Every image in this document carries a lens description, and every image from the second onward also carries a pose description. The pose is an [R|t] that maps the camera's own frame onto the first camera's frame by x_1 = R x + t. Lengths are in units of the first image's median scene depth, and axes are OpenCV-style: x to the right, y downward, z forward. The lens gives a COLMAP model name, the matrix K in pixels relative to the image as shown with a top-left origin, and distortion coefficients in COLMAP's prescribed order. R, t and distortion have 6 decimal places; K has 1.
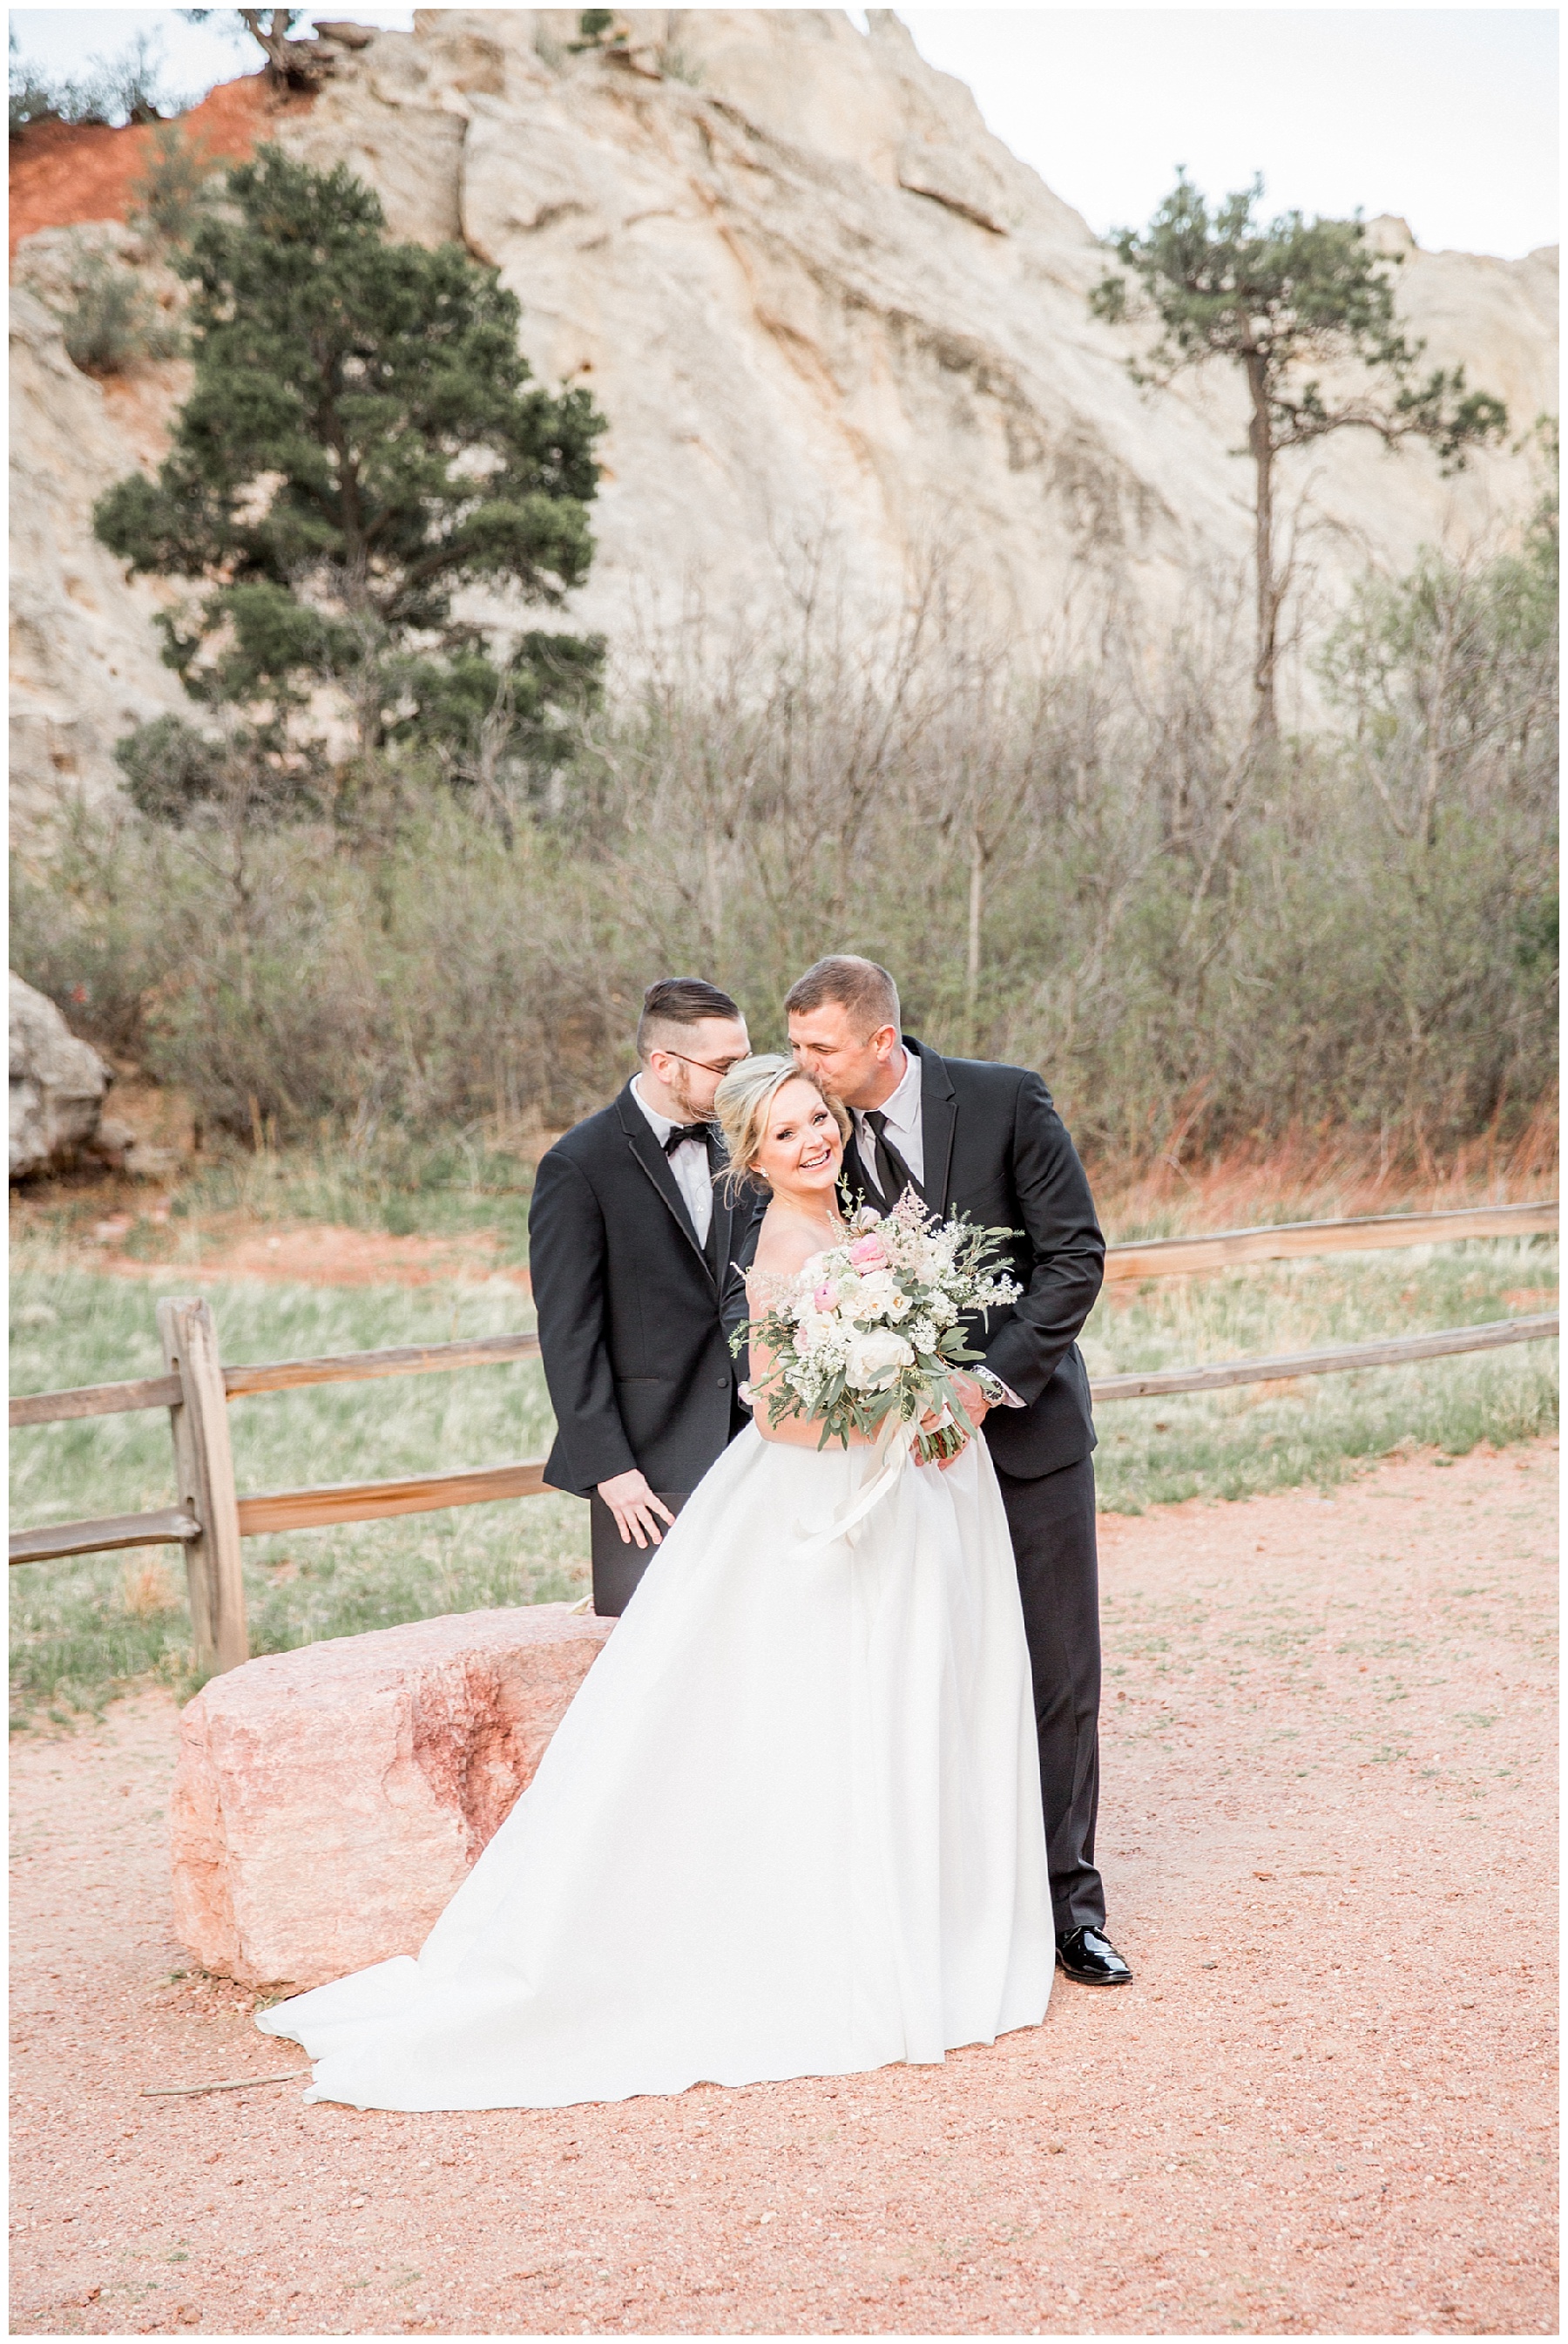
lens RADIAL K [[3901.0, 0, 790.6], [0, 3901.0, 1255.1], [0, 0, 1]] dist [0.148859, 0.030774]
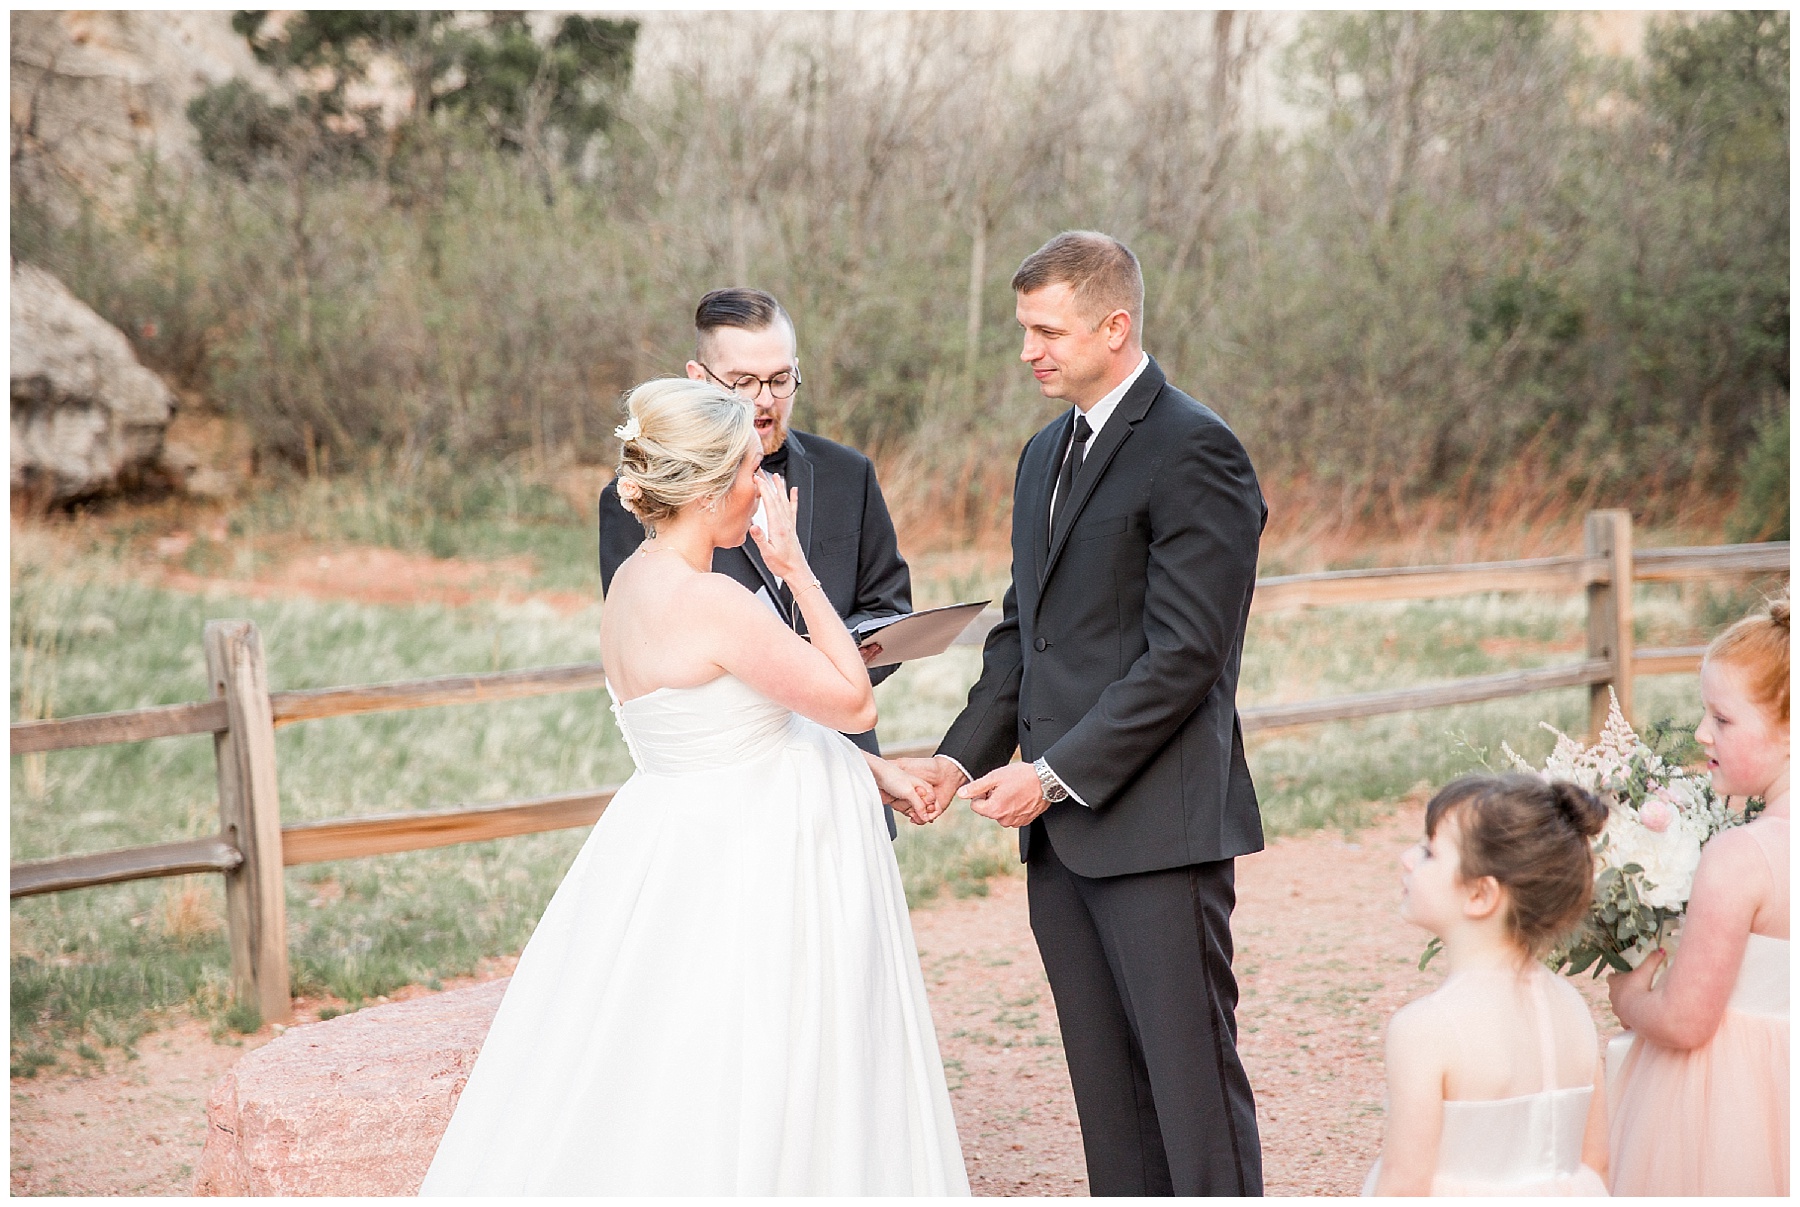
lens RADIAL K [[3391.6, 0, 884.0], [0, 3391.6, 608.2], [0, 0, 1]] dist [0.220965, 0.096624]
pose [[0.999143, 0.026310, 0.031966, -0.006510], [-0.026536, 0.999626, 0.006676, -0.000788], [-0.031779, -0.007519, 0.999467, 0.046730]]
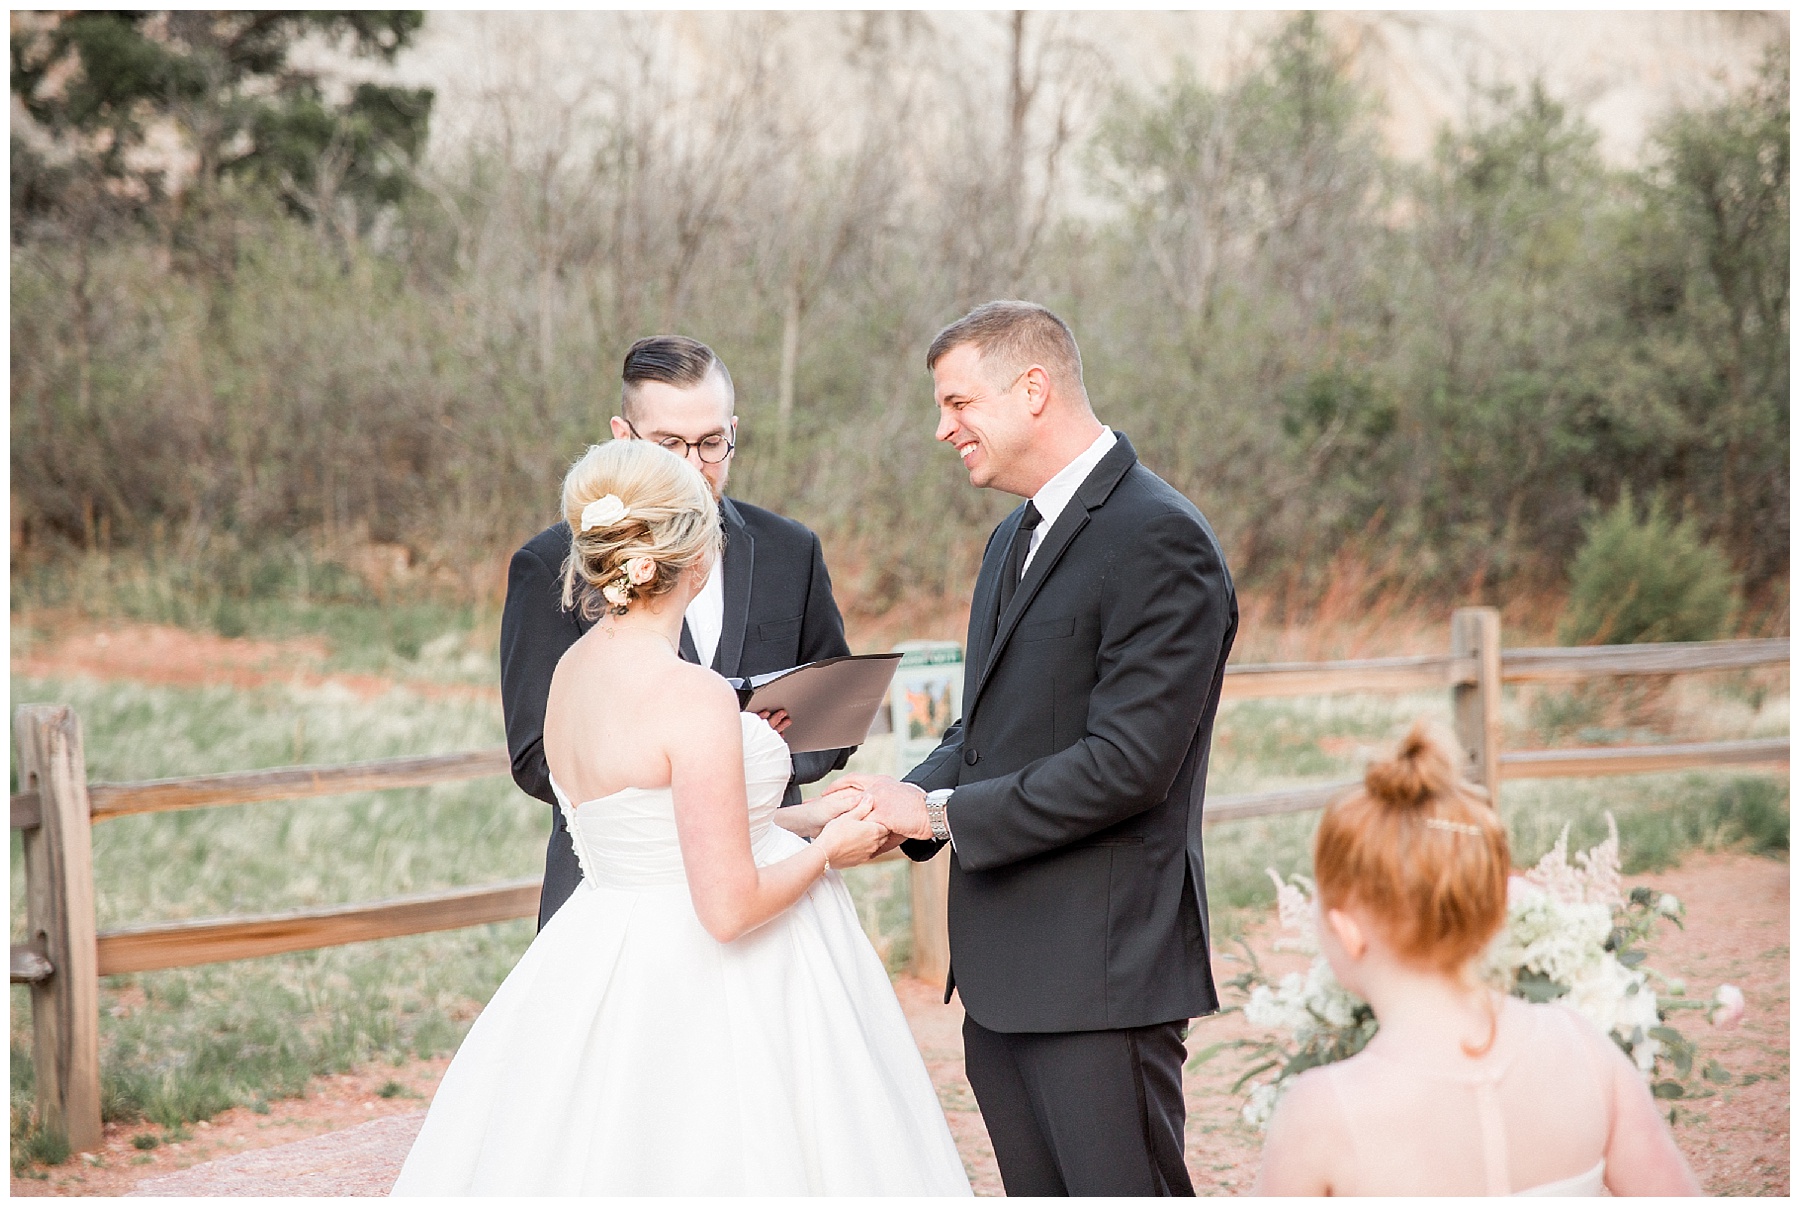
lens RADIAL K [[3400.1, 0, 898.2], [0, 3400.1, 602.8], [0, 0, 1]] dist [0.226991, 0.045859]
pose [[0.993834, 0.043912, 0.101811, -0.014482], [-0.041794, 0.998865, -0.022841, -0.000890], [-0.102699, 0.018445, 0.994542, 0.066868]]
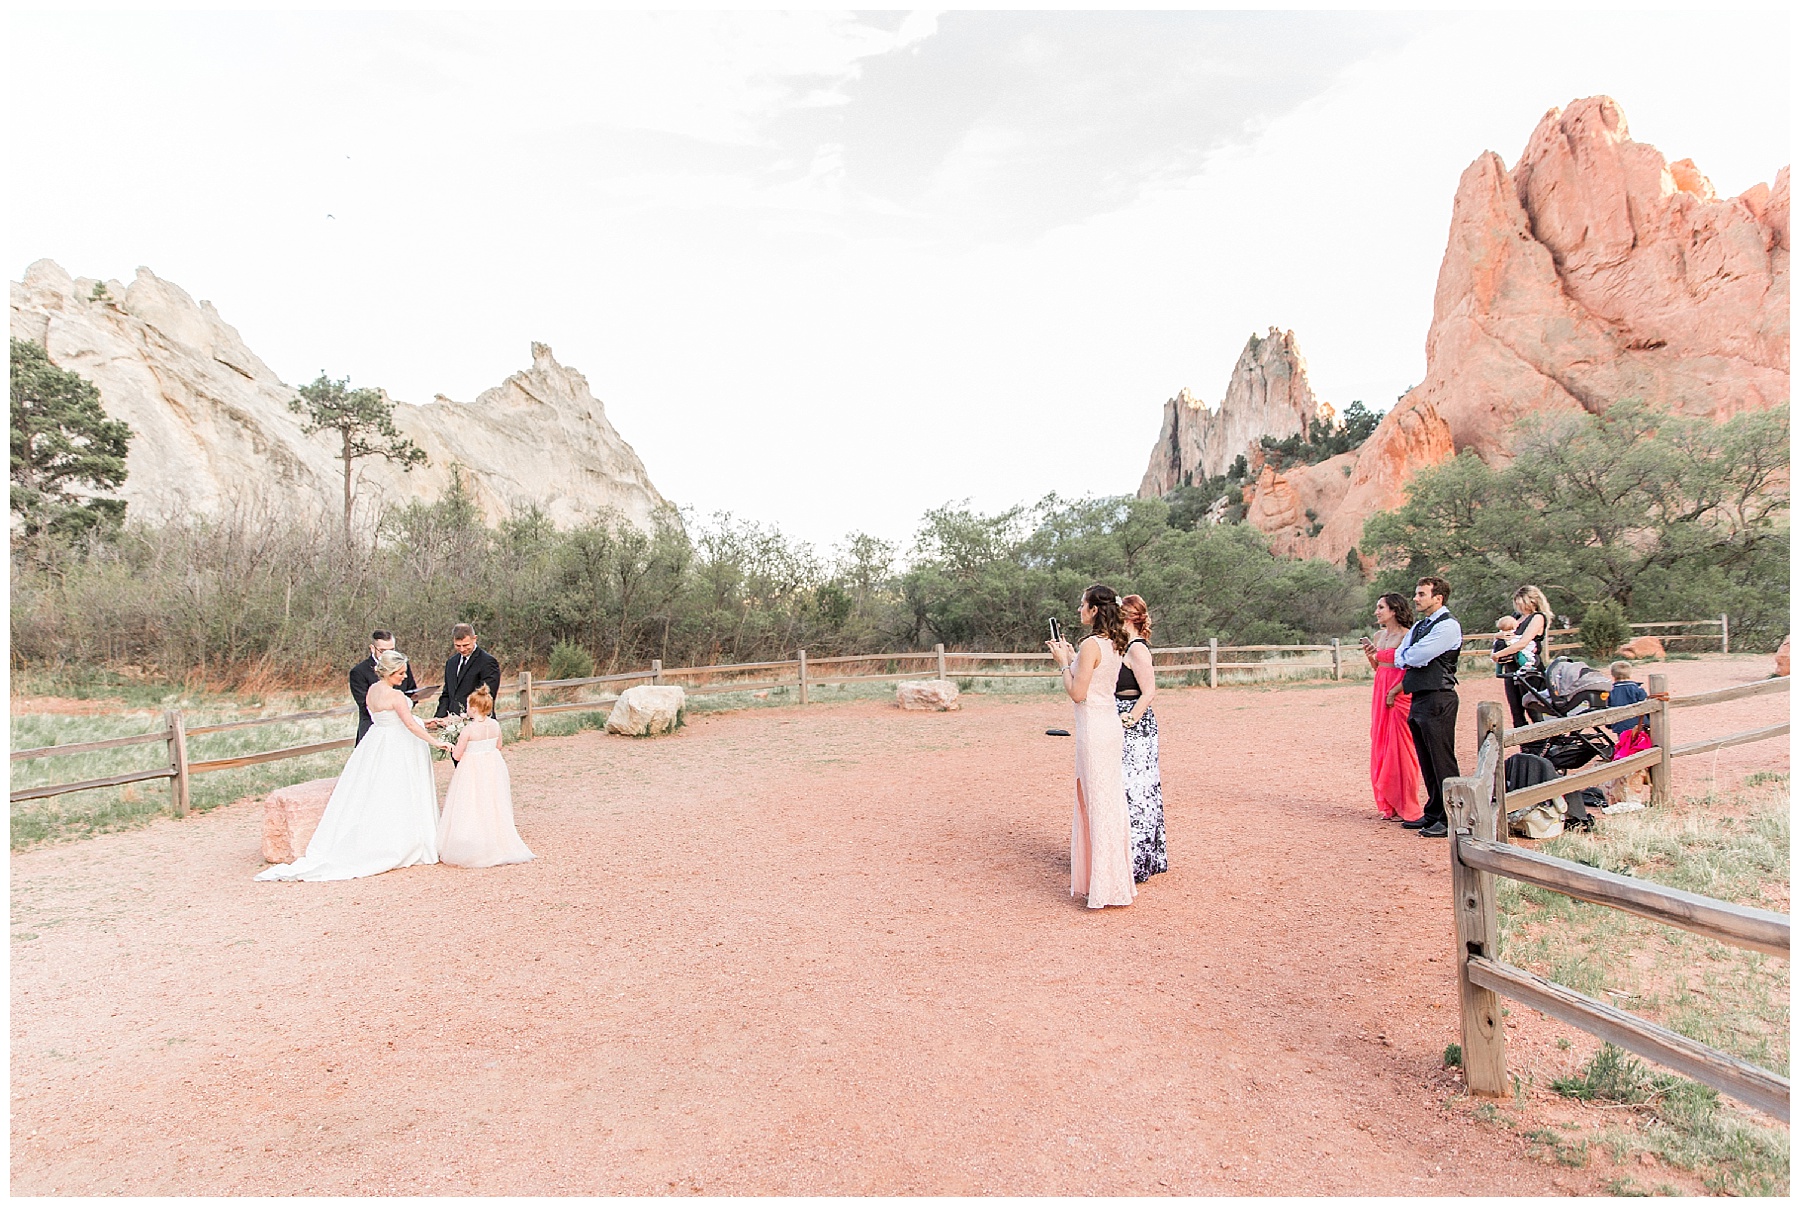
lens RADIAL K [[1168.0, 0, 902.4], [0, 1168.0, 606.1], [0, 0, 1]] dist [0.001273, -0.000302]
pose [[0.831672, 0.033968, 0.554227, -0.064762], [0.013094, 0.996650, -0.080733, 0.003848], [-0.555113, 0.074400, 0.828441, -0.098435]]
